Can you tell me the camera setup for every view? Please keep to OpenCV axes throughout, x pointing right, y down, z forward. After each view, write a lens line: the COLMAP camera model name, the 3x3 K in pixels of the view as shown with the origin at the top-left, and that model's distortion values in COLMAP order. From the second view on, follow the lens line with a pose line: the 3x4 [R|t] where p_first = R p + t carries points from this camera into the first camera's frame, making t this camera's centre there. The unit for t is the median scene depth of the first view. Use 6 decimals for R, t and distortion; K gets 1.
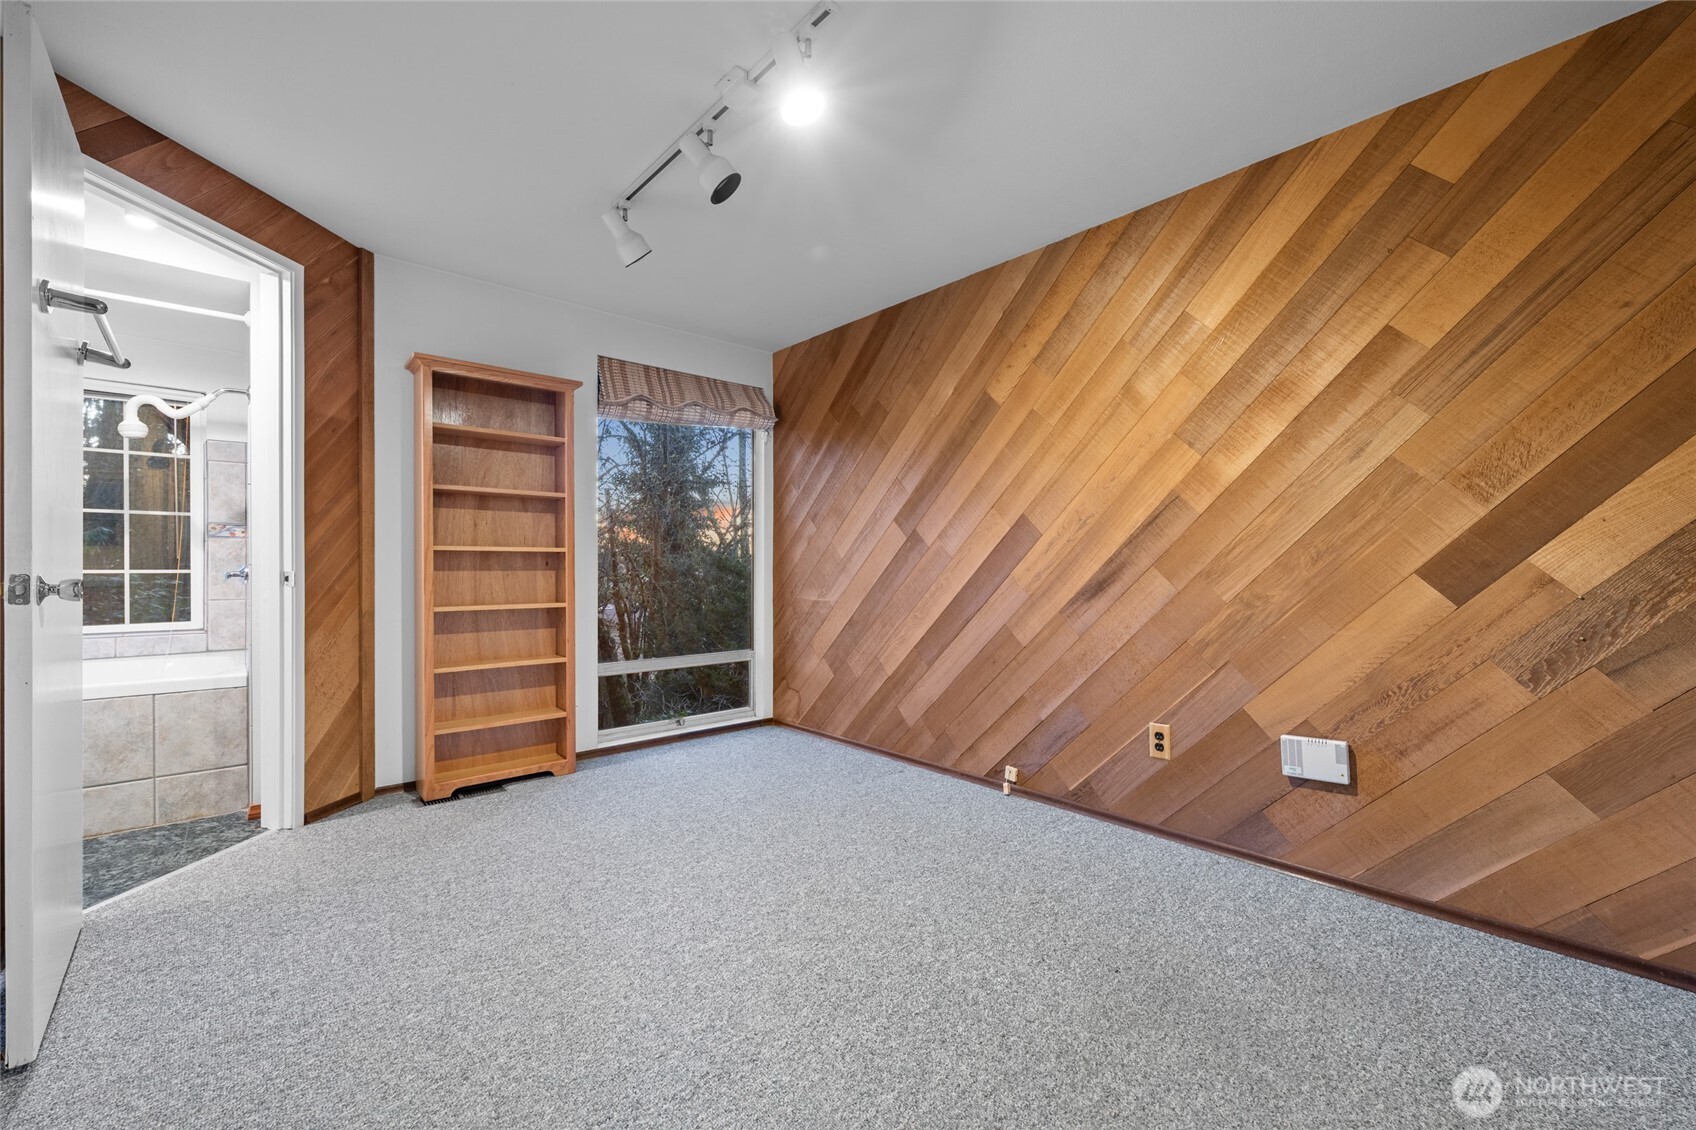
lens RADIAL K [[659.1, 0, 846.2], [0, 659.1, 563.6], [0, 0, 1]] dist [-0.001714, -0.000125]
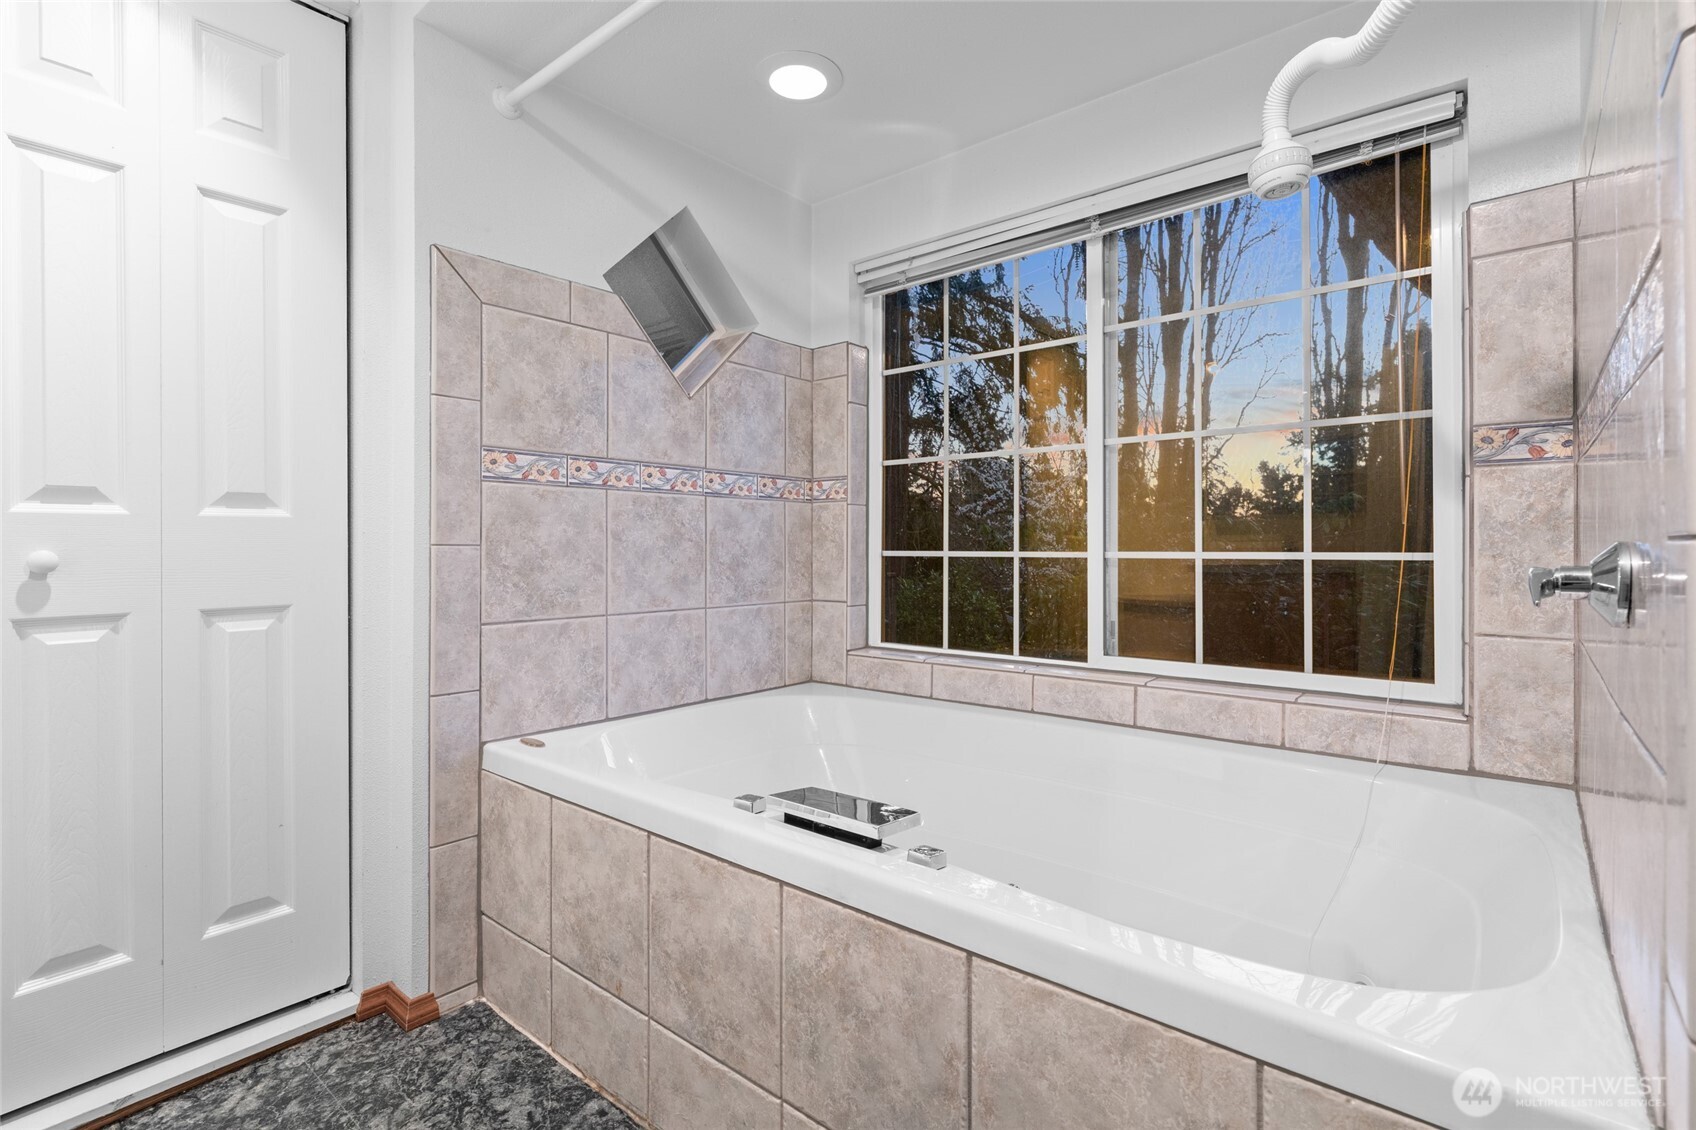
lens RADIAL K [[789.6, 0, 845.3], [0, 789.6, 551.6], [0, 0, 1]] dist [0.001027, 0.000027]
pose [[0.124784, 0.007371, -0.992157, -0.569706], [0.005843, 0.999950, 0.008163, 0.002835], [0.992167, -0.006815, 0.124735, 0.591034]]
